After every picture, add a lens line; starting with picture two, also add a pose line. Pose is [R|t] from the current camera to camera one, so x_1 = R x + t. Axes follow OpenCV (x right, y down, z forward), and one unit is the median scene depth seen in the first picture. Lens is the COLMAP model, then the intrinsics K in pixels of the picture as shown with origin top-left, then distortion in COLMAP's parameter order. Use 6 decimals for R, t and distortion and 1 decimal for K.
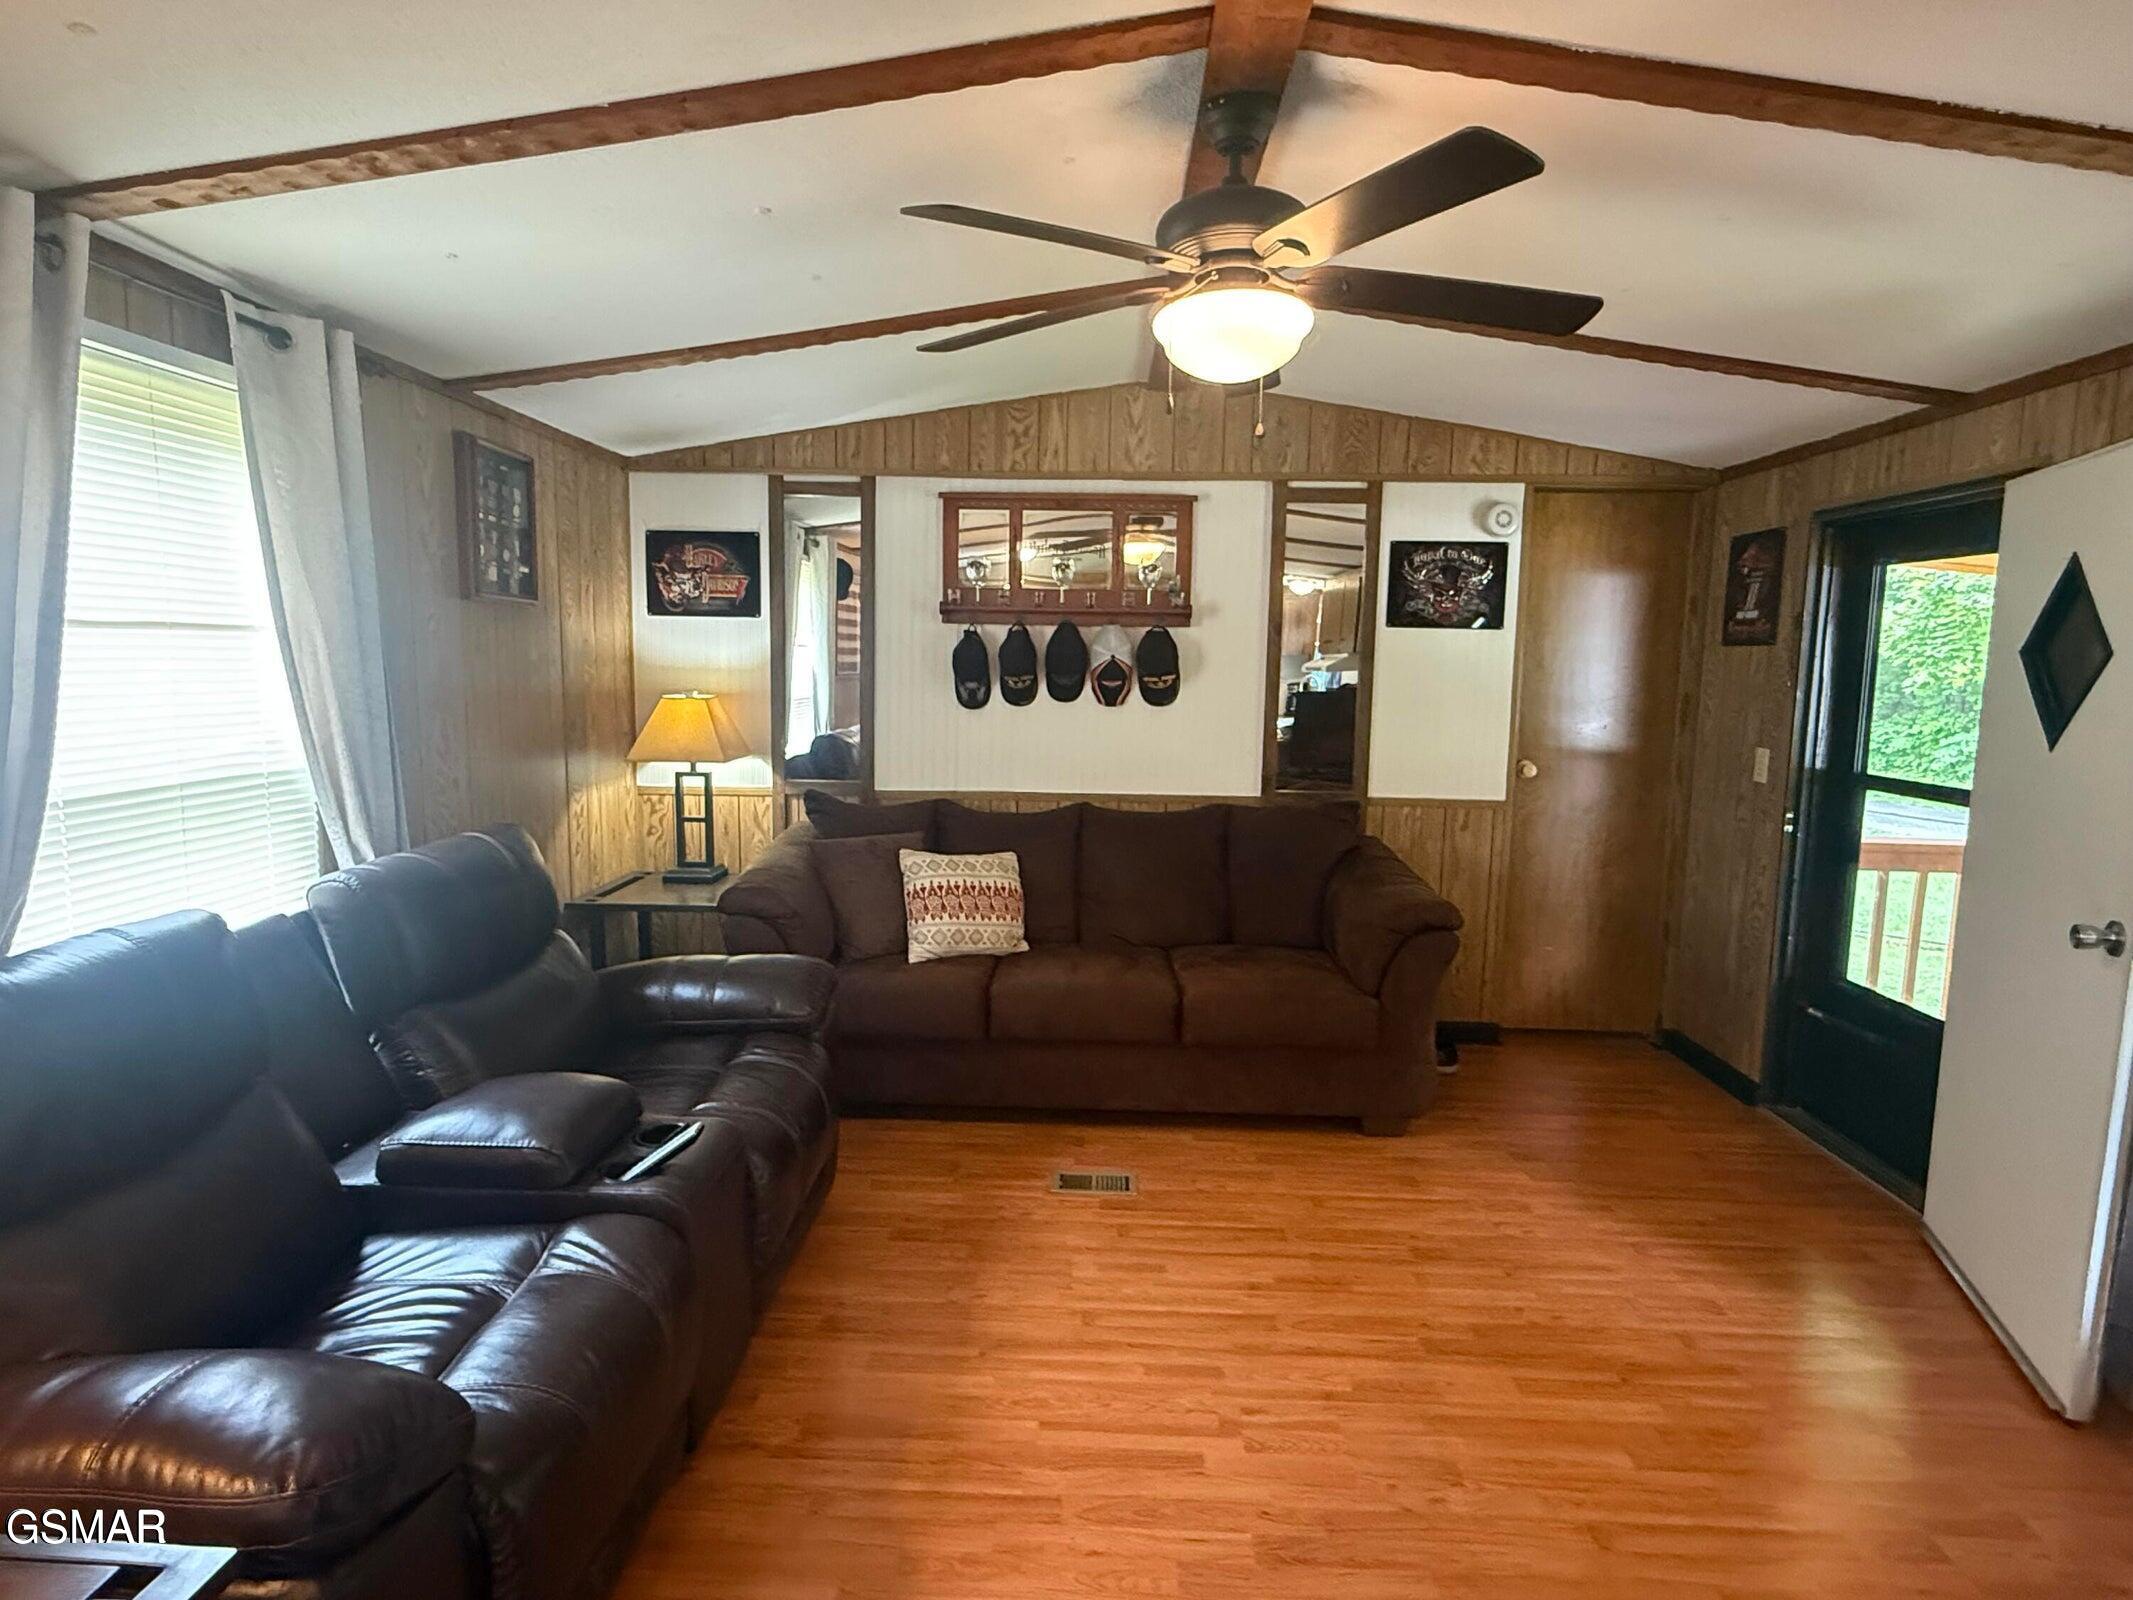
lens RADIAL K [[1150.4, 0, 1066.5], [0, 1150.4, 800.0], [0, 0, 1]] dist [0.000582, 0.000104]
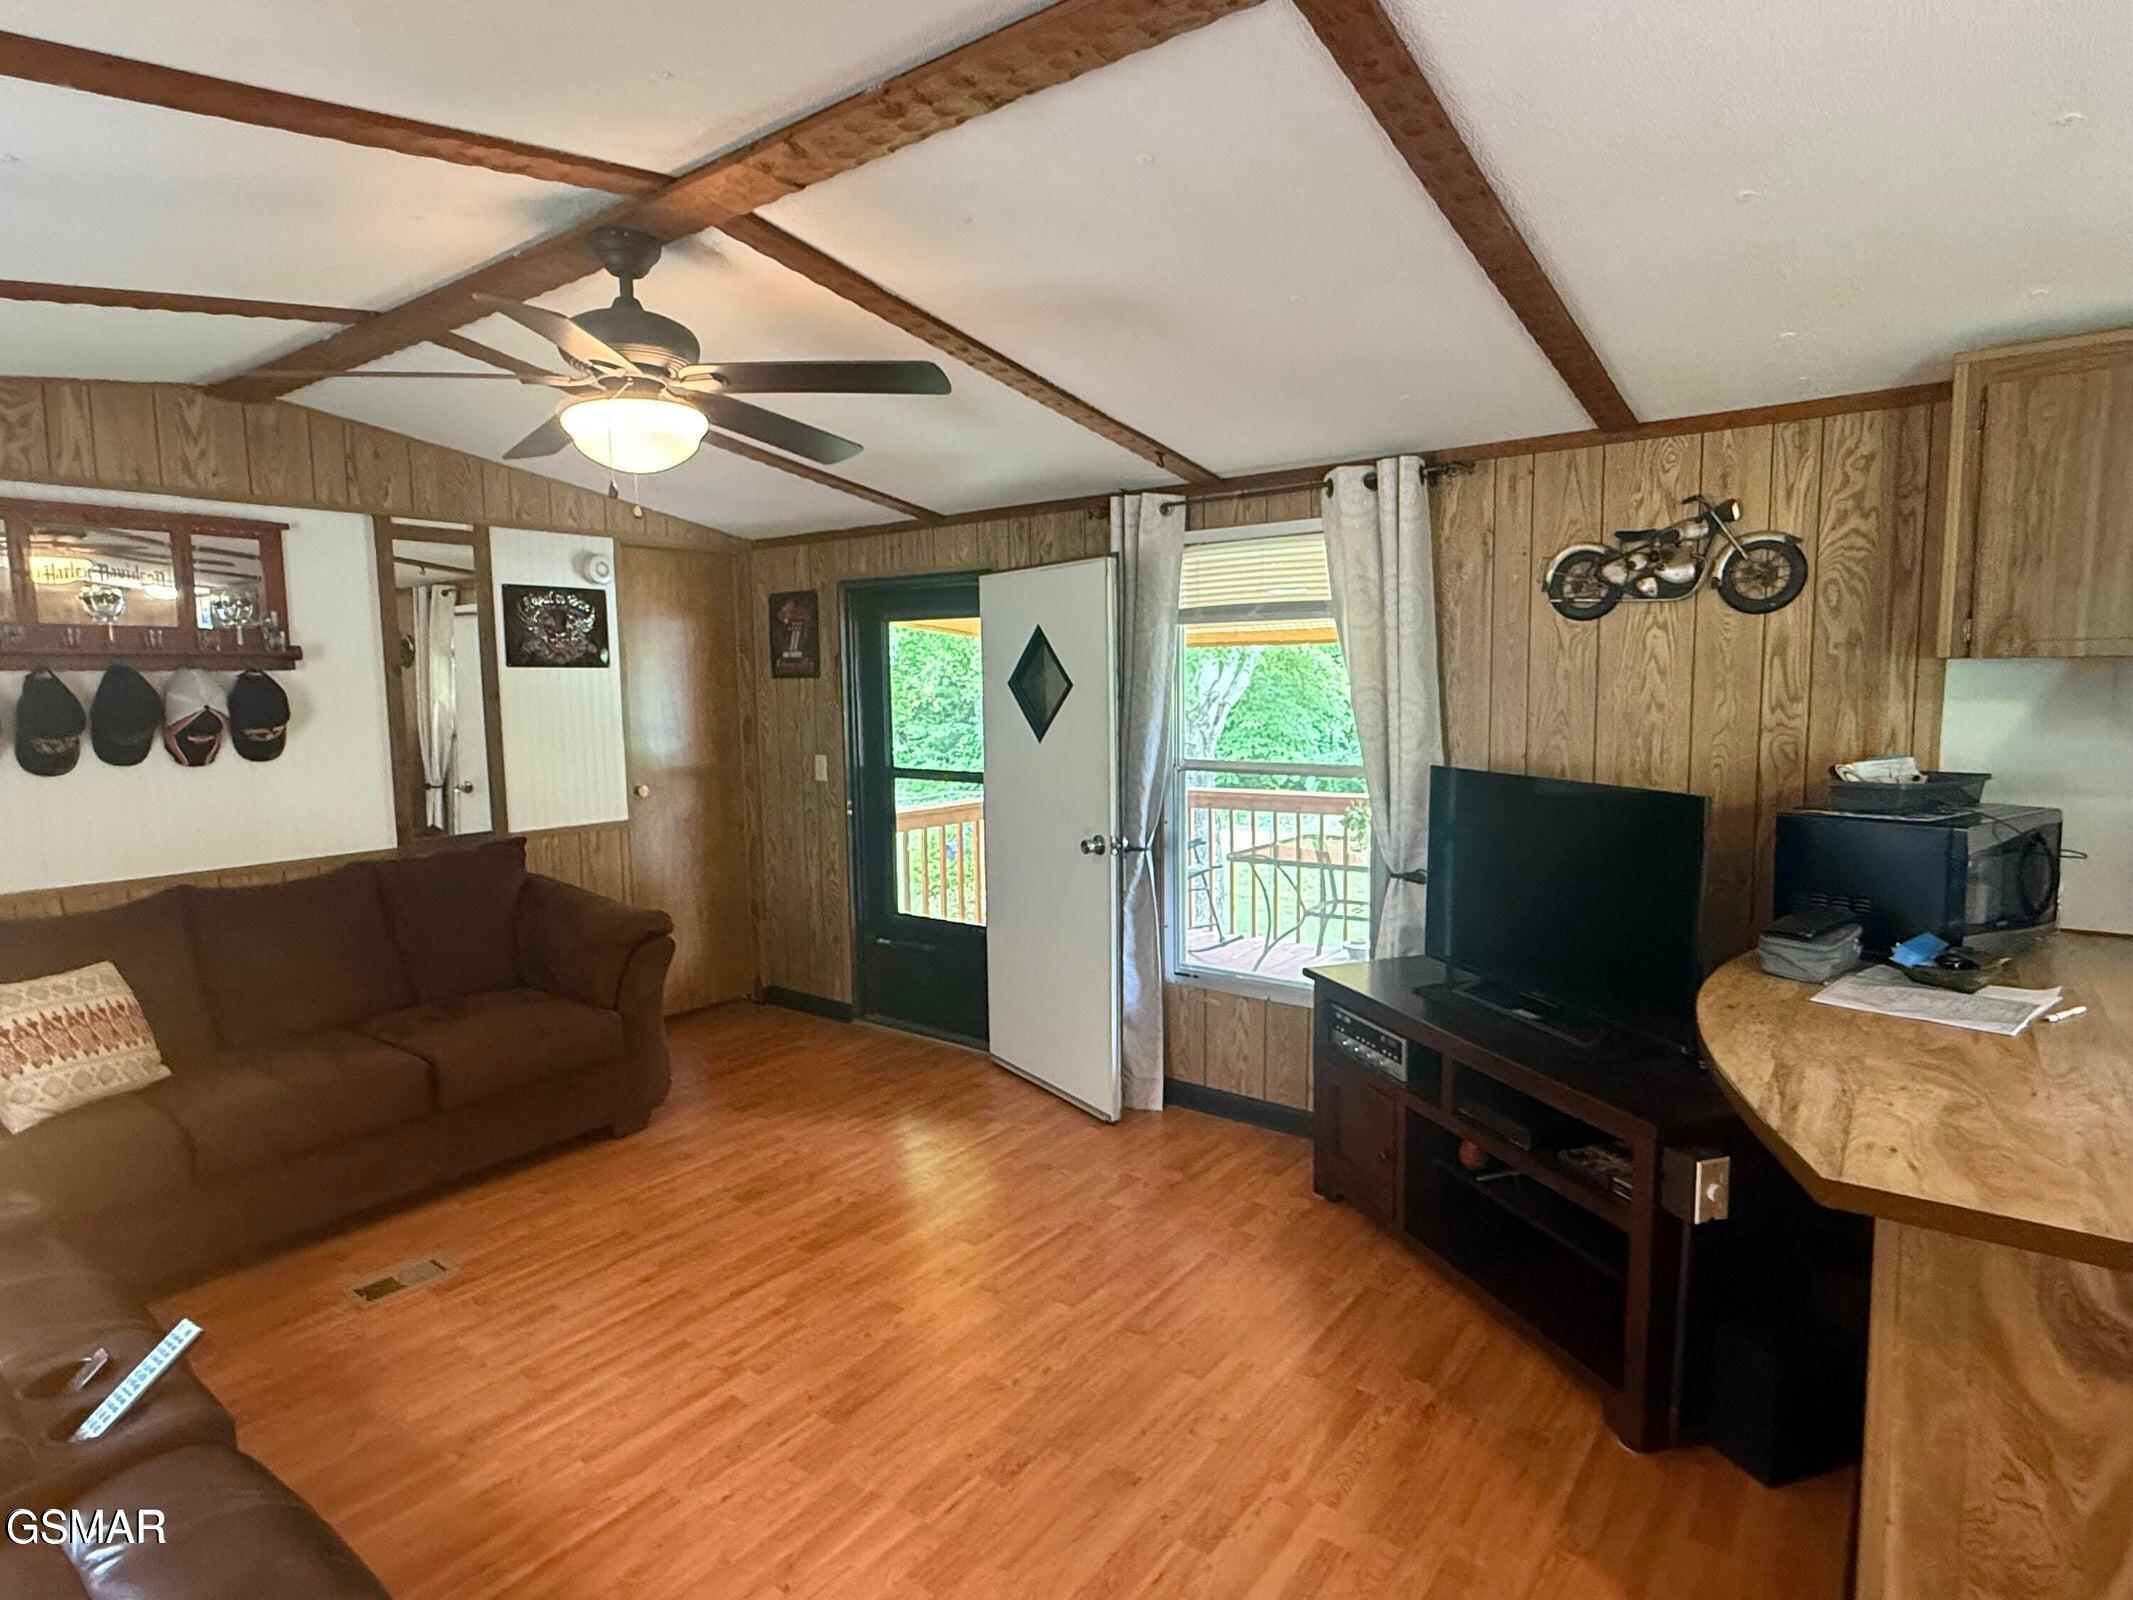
lens RADIAL K [[1150.4, 0, 1066.5], [0, 1150.4, 800.0], [0, 0, 1]] dist [0.000582, 0.000104]
pose [[0.567934, -0.109263, 0.815790, -0.322439], [0.120741, 0.991487, 0.048738, -0.024425], [-0.814170, 0.070819, 0.576292, 0.007673]]
